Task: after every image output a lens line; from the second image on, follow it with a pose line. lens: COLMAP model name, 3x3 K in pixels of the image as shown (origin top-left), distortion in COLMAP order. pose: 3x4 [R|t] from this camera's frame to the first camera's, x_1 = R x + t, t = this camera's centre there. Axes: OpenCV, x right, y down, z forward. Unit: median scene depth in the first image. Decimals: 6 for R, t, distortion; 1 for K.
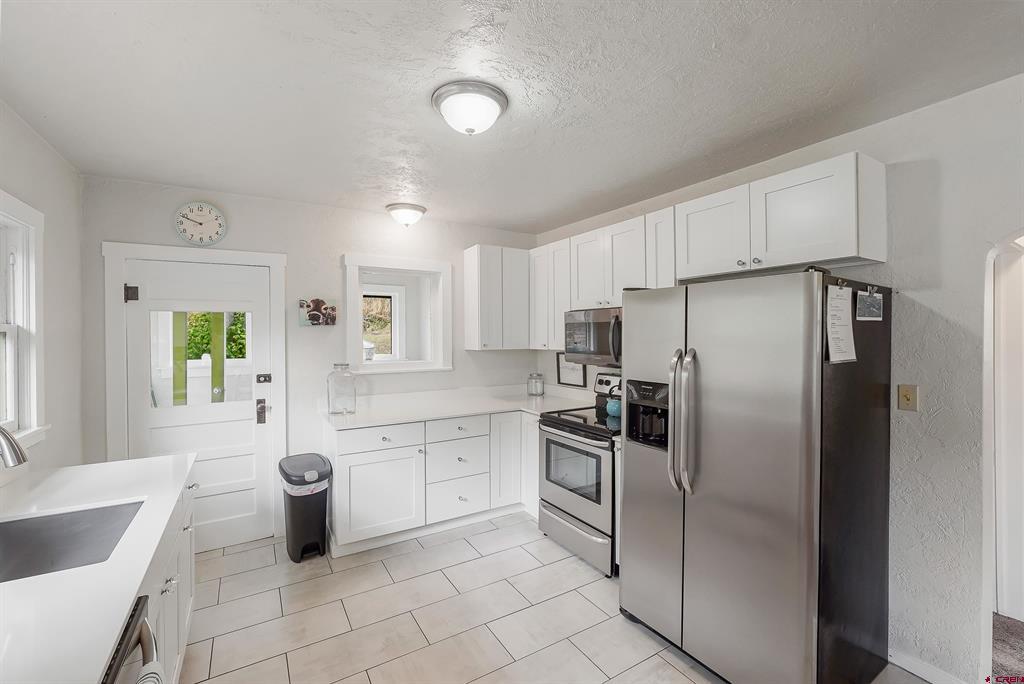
lens RADIAL K [[435.7, 0, 512.3], [0, 435.7, 330.6], [0, 0, 1]] dist [-0.003978, -0.000086]
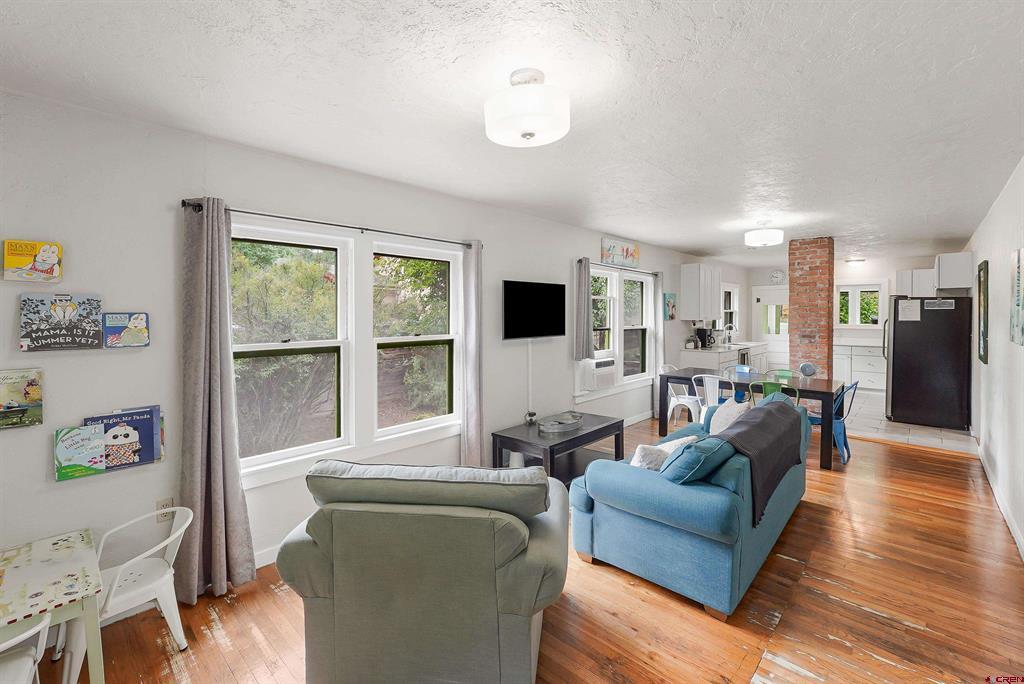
lens RADIAL K [[446.7, 0, 513.4], [0, 446.7, 318.3], [0, 0, 1]] dist [-0.000089, 0.000545]
pose [[0.281553, 0.018132, -0.959374, 1.893641], [0.003201, 0.999798, 0.019835, -0.018113], [0.959540, -0.008655, 0.281438, -1.783580]]
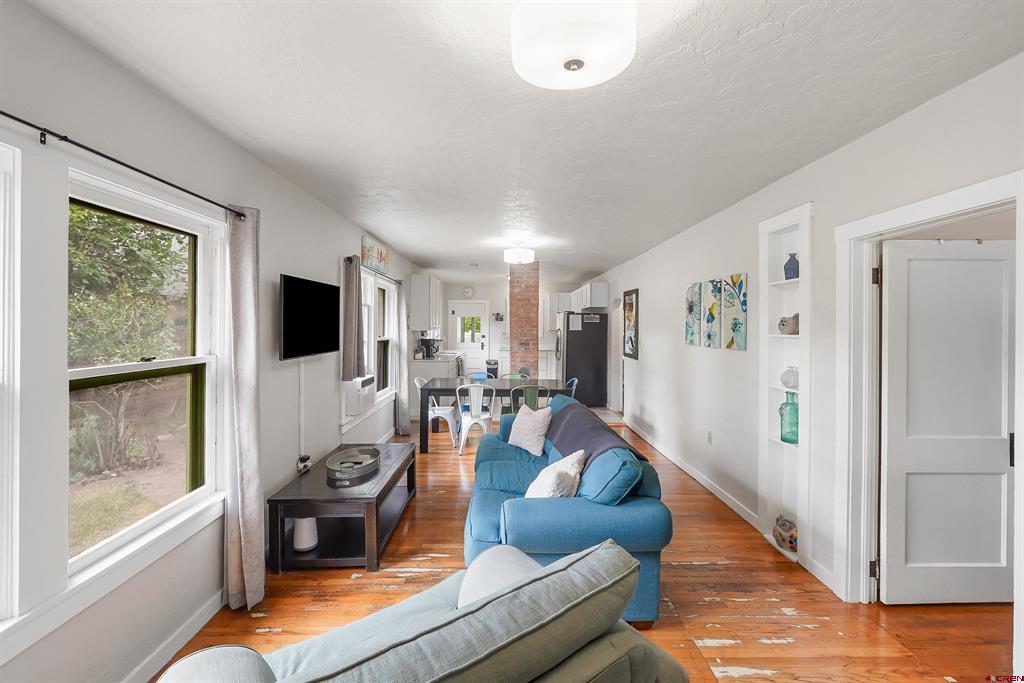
lens RADIAL K [[435.7, 0, 512.3], [0, 435.7, 330.1], [0, 0, 1]] dist [-0.003978, -0.000086]
pose [[0.864252, 0.017883, -0.502741, 1.449186], [-0.008927, 0.999756, 0.020215, -0.012951], [0.502980, -0.012983, 0.864201, -1.983673]]
